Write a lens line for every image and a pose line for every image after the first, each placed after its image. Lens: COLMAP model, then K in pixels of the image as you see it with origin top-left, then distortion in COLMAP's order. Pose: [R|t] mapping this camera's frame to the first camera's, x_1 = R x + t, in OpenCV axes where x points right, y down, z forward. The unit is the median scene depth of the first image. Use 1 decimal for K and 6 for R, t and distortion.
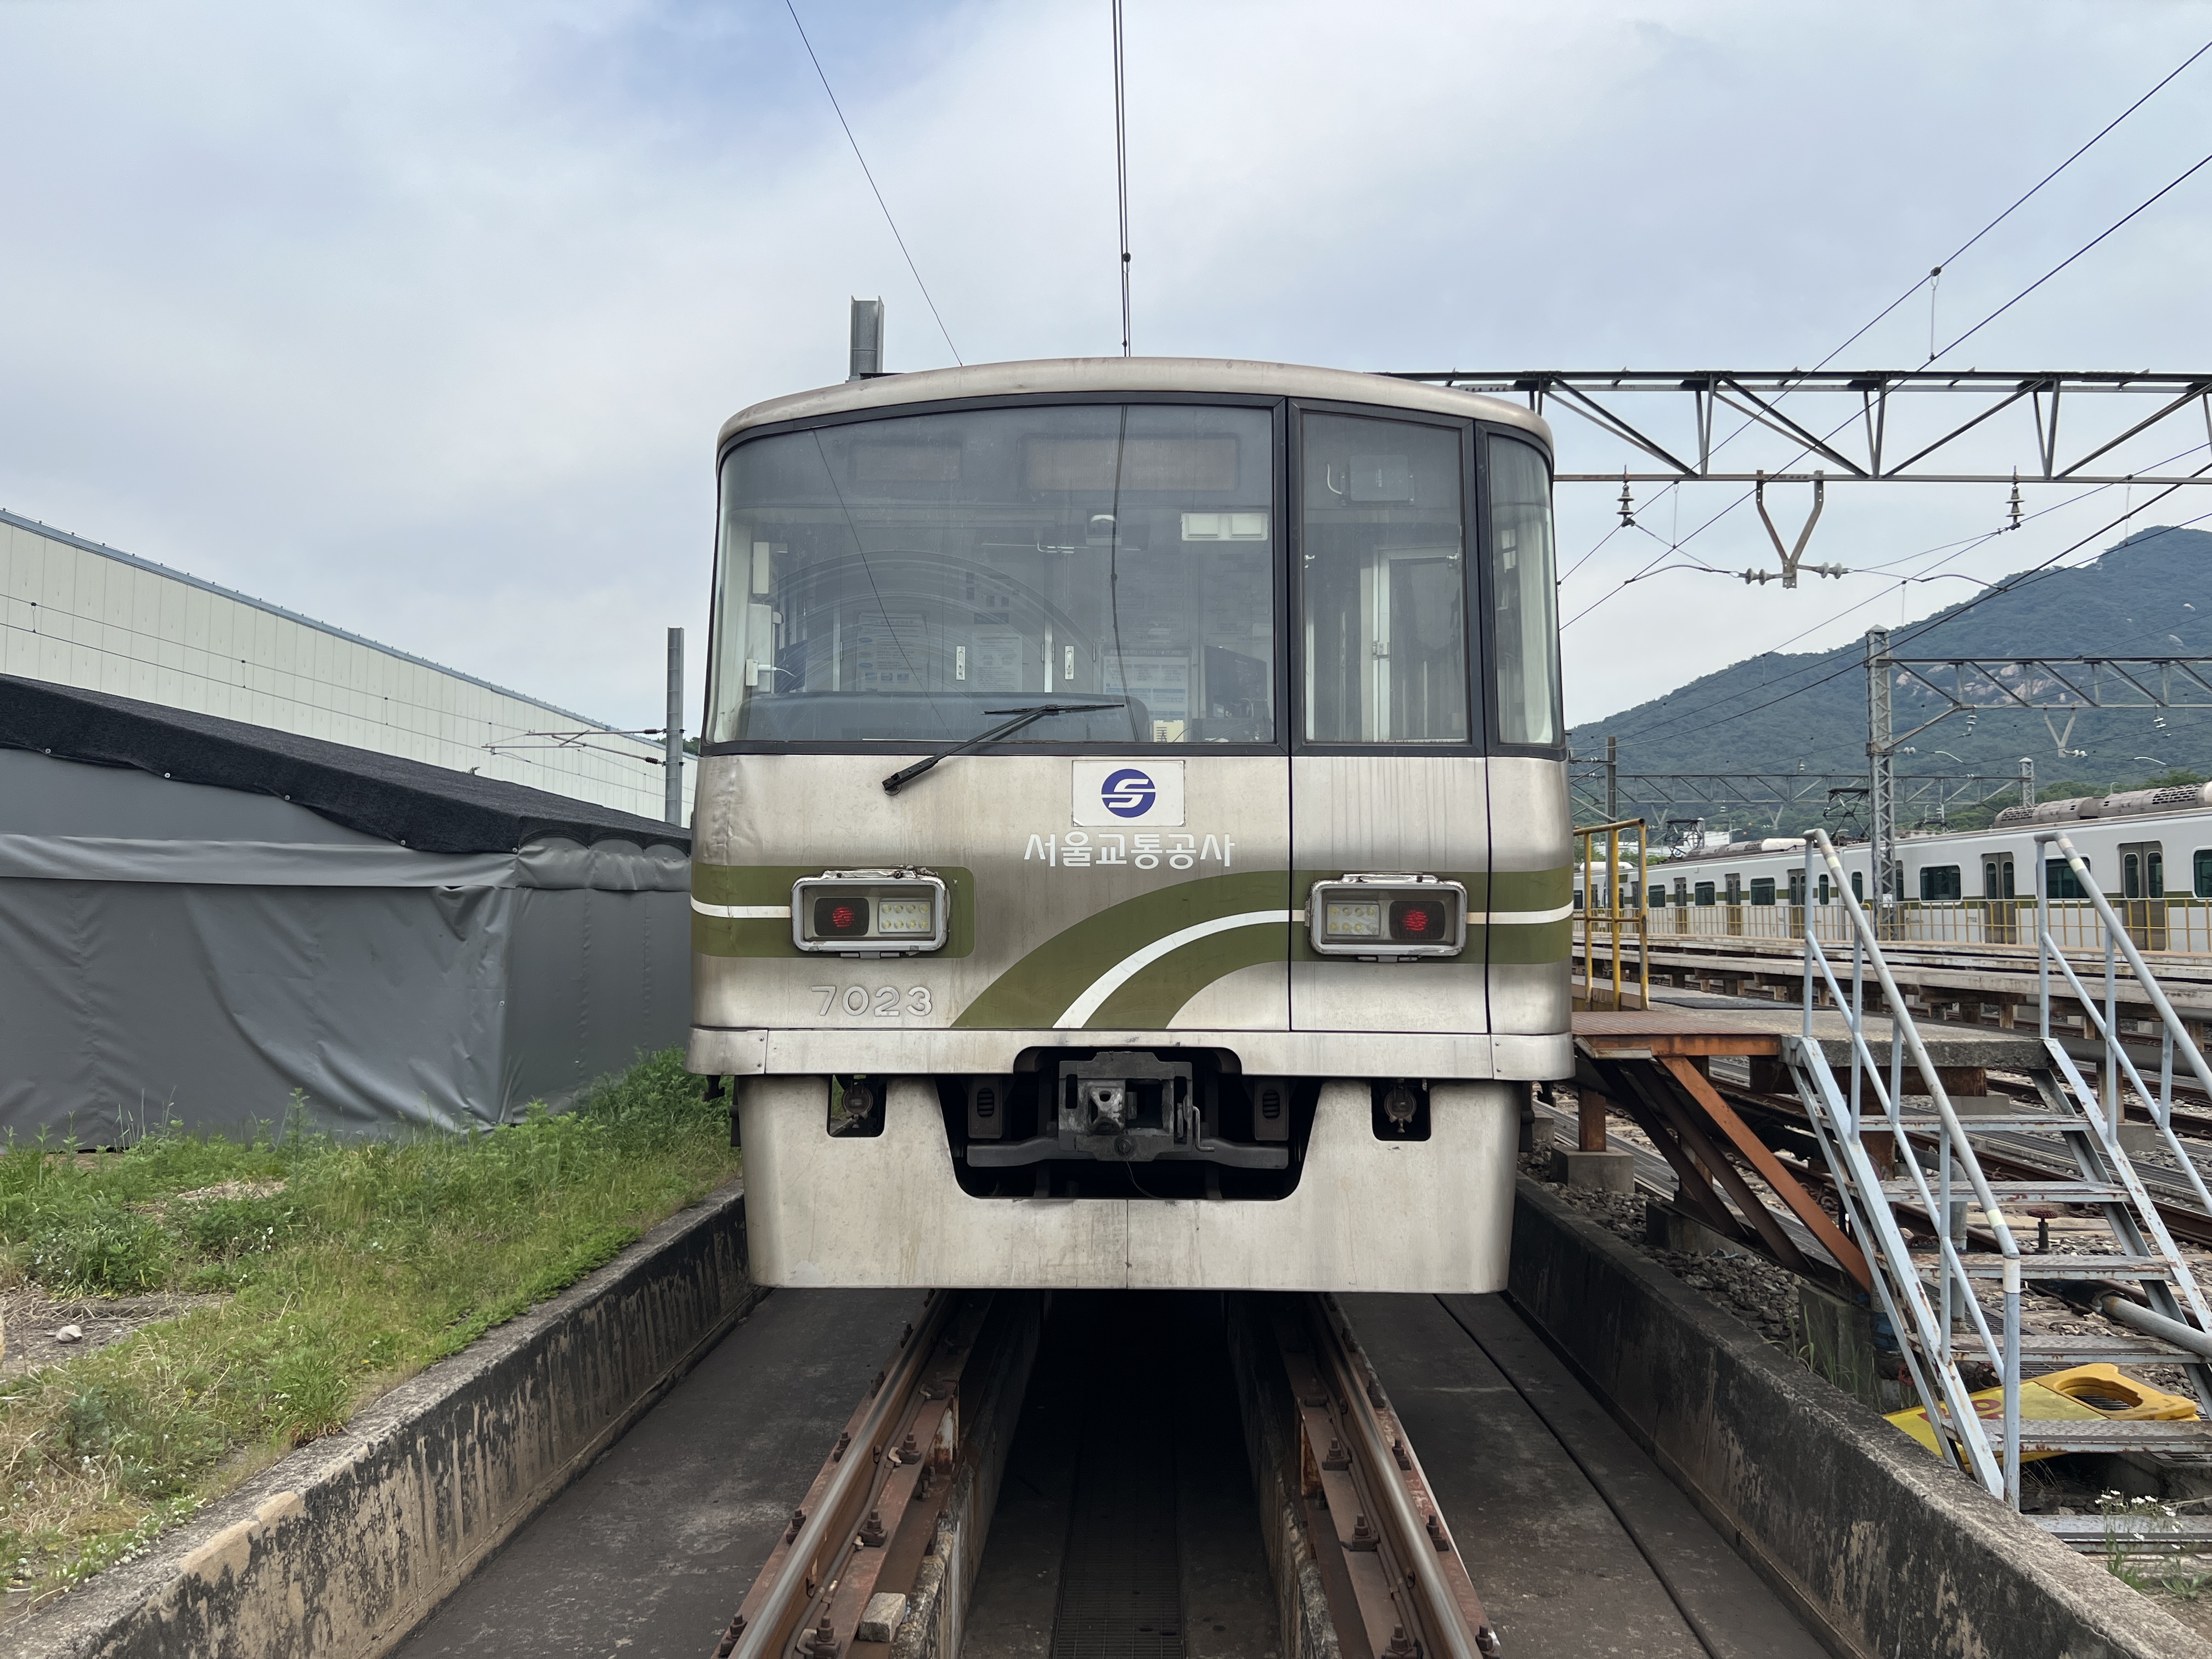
lens RADIAL K [[1693.8, 0, 1104.2], [0, 1693.8, 807.5], [0, 0, 1]] dist [0.038542, -0.047505]
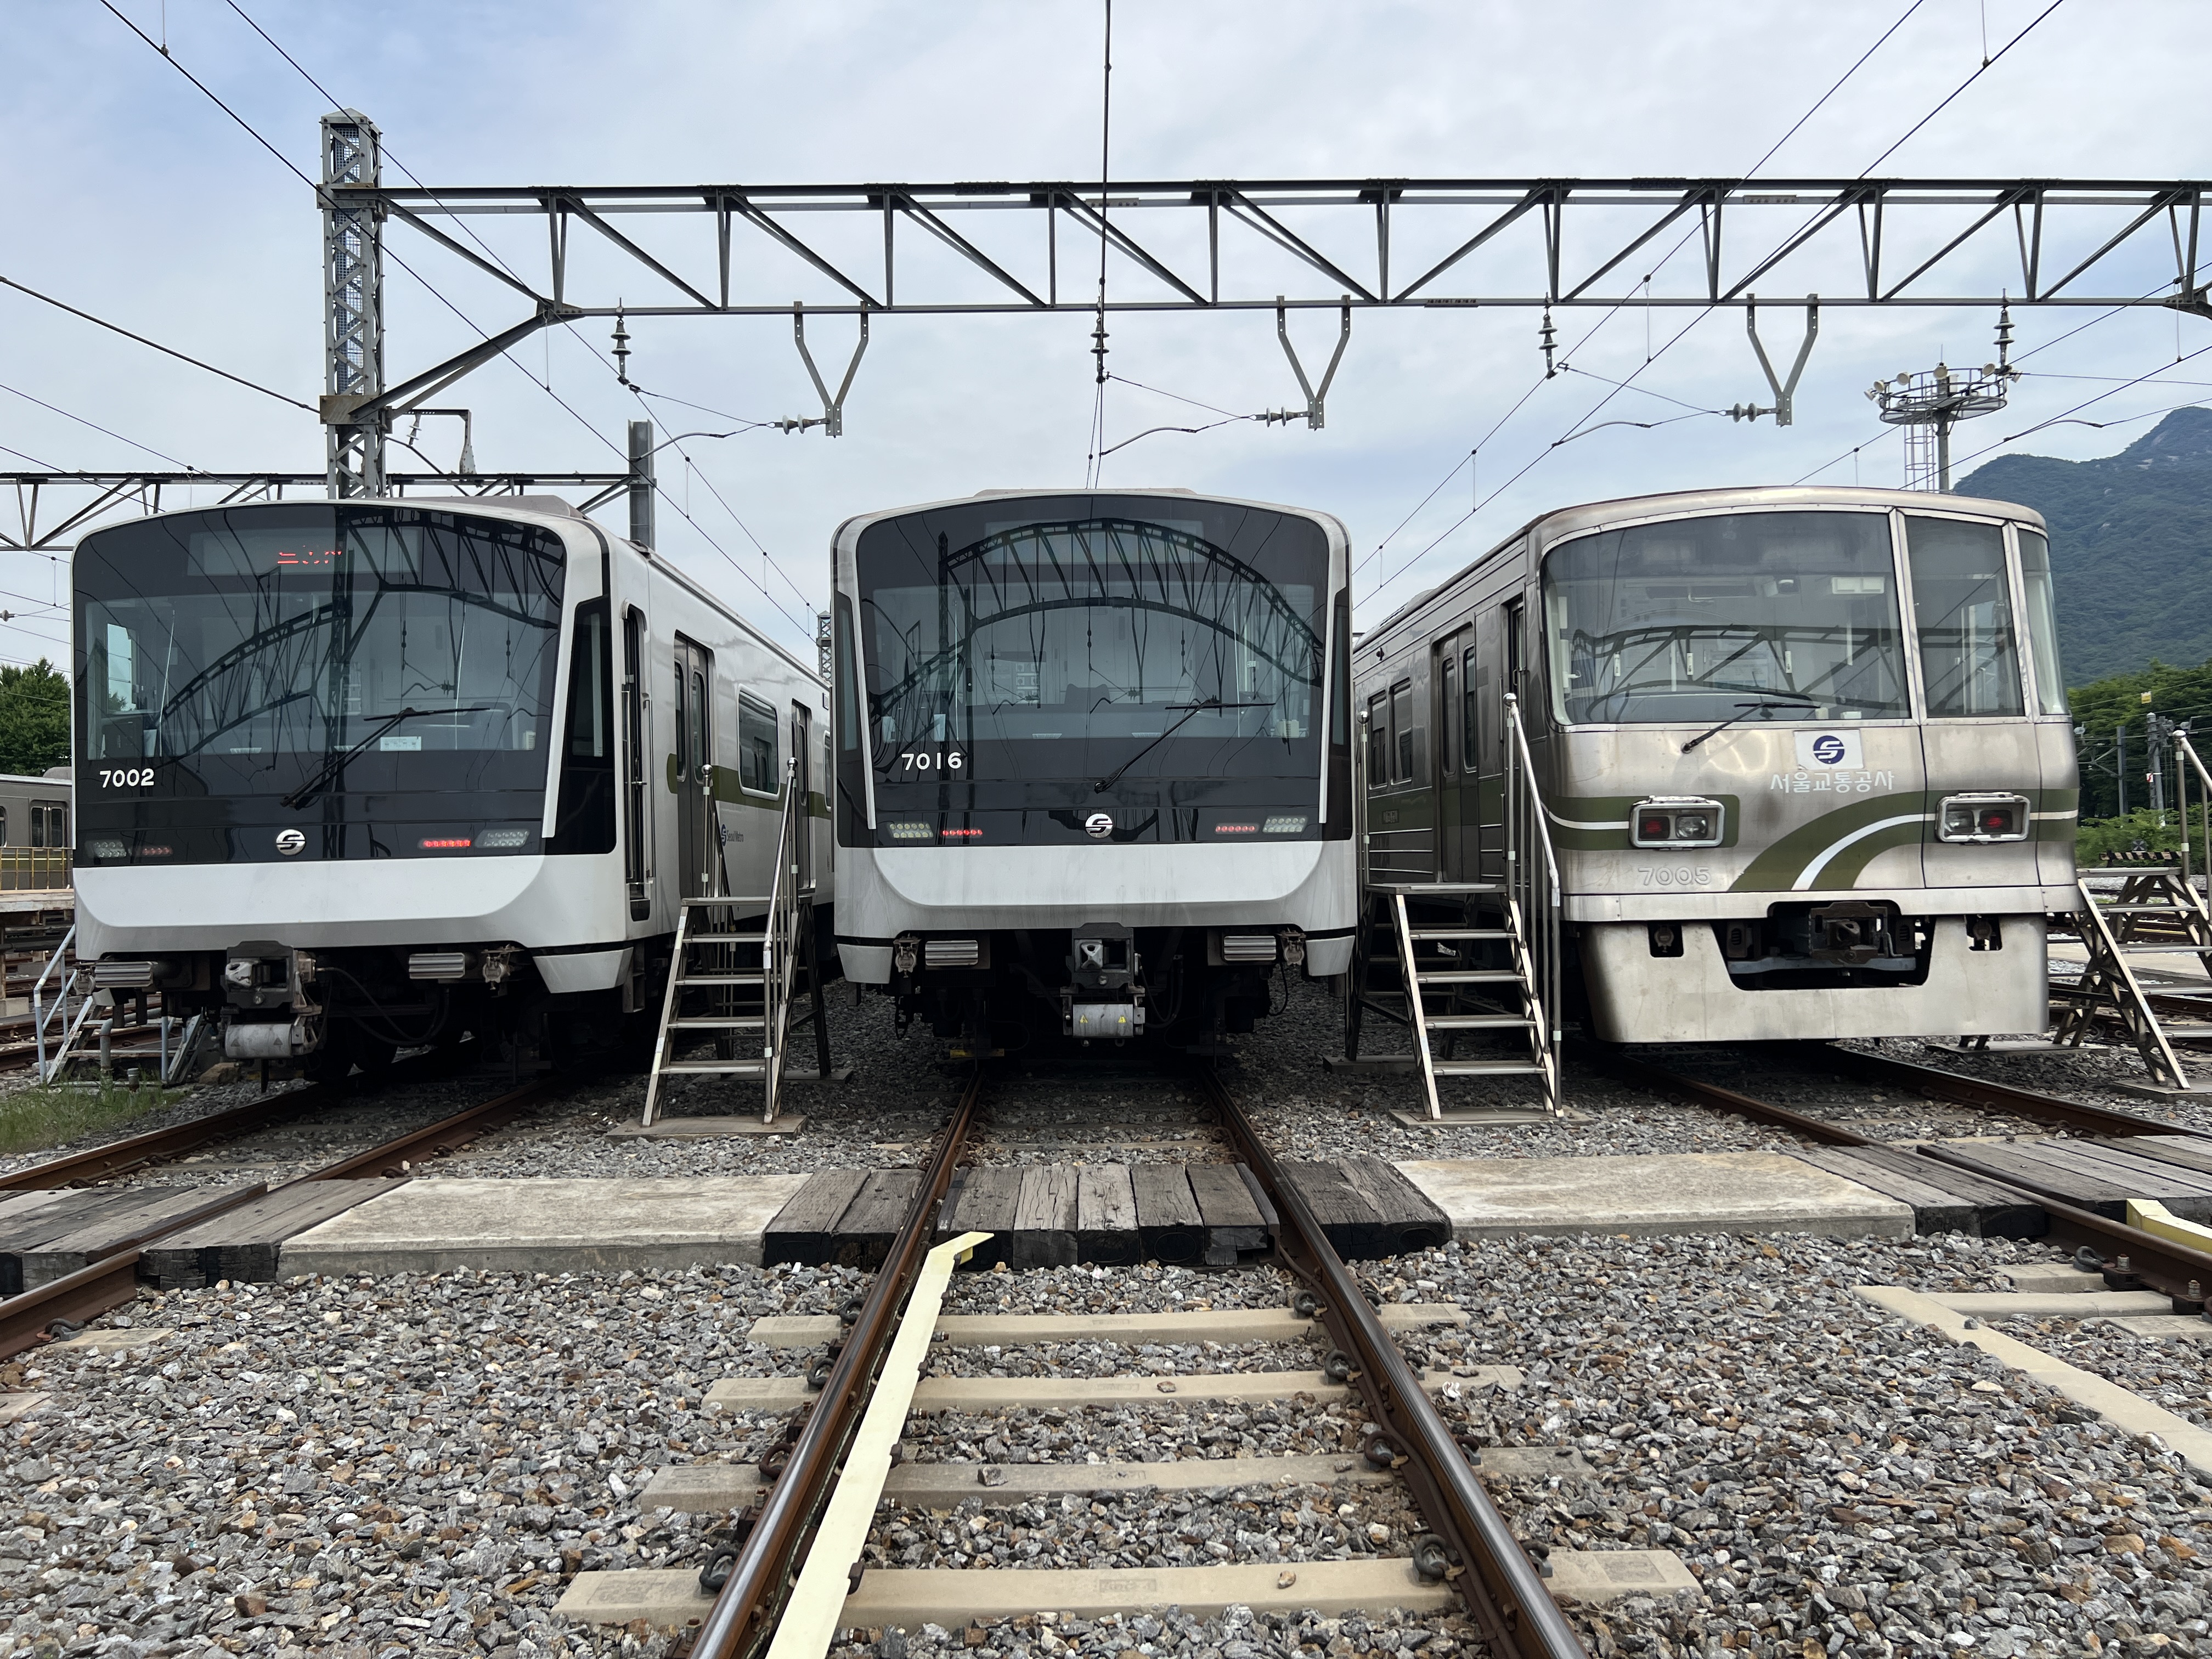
lens RADIAL K [[1693.8, 0, 1119.1], [0, 1693.8, 832.2], [0, 0, 1]] dist [0.038542, -0.047505]
pose [[0.998363, -0.024686, 0.051589, -0.774145], [0.021870, 0.998276, 0.054465, -0.034076], [-0.052845, -0.053247, 0.997182, -0.649193]]
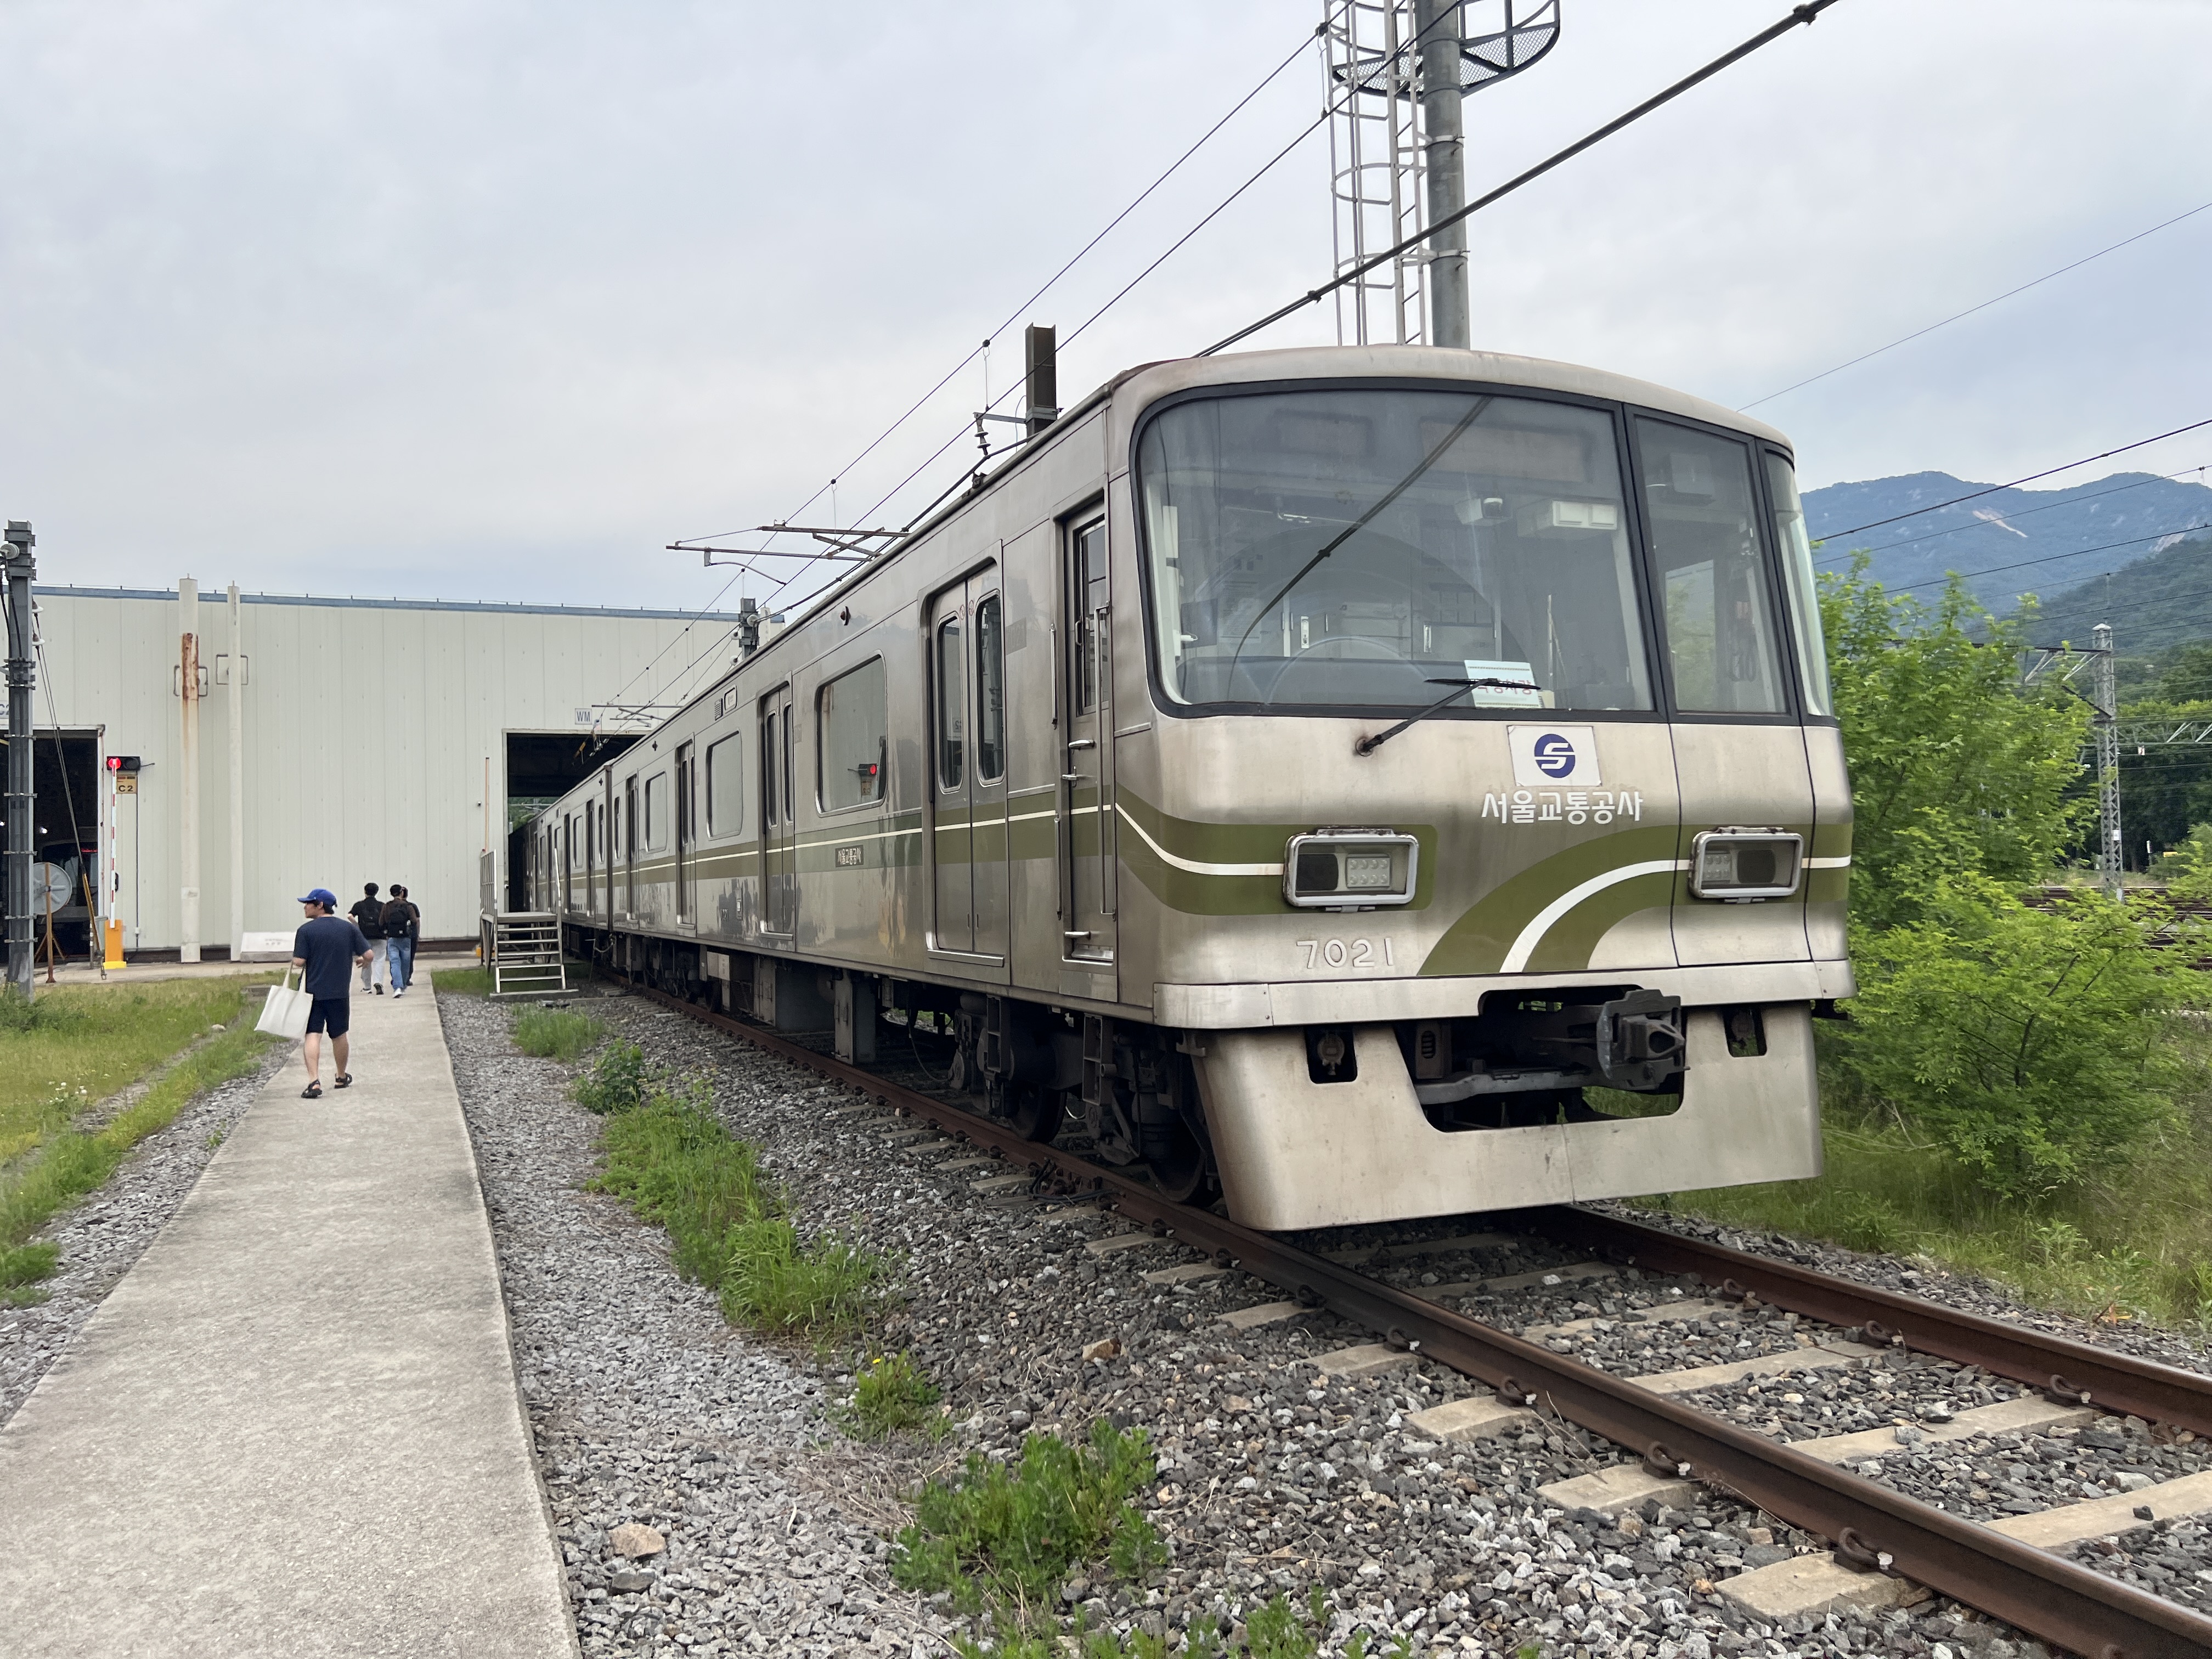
lens RADIAL K [[1693.8, 0, 1104.3], [0, 1693.8, 806.1], [0, 0, 1]] dist [0.038542, -0.047505]
pose [[0.925033, -0.003949, 0.379866, -0.671601], [-0.003017, 0.999838, 0.017743, 0.005660], [-0.379875, -0.017559, 0.924871, 0.092566]]
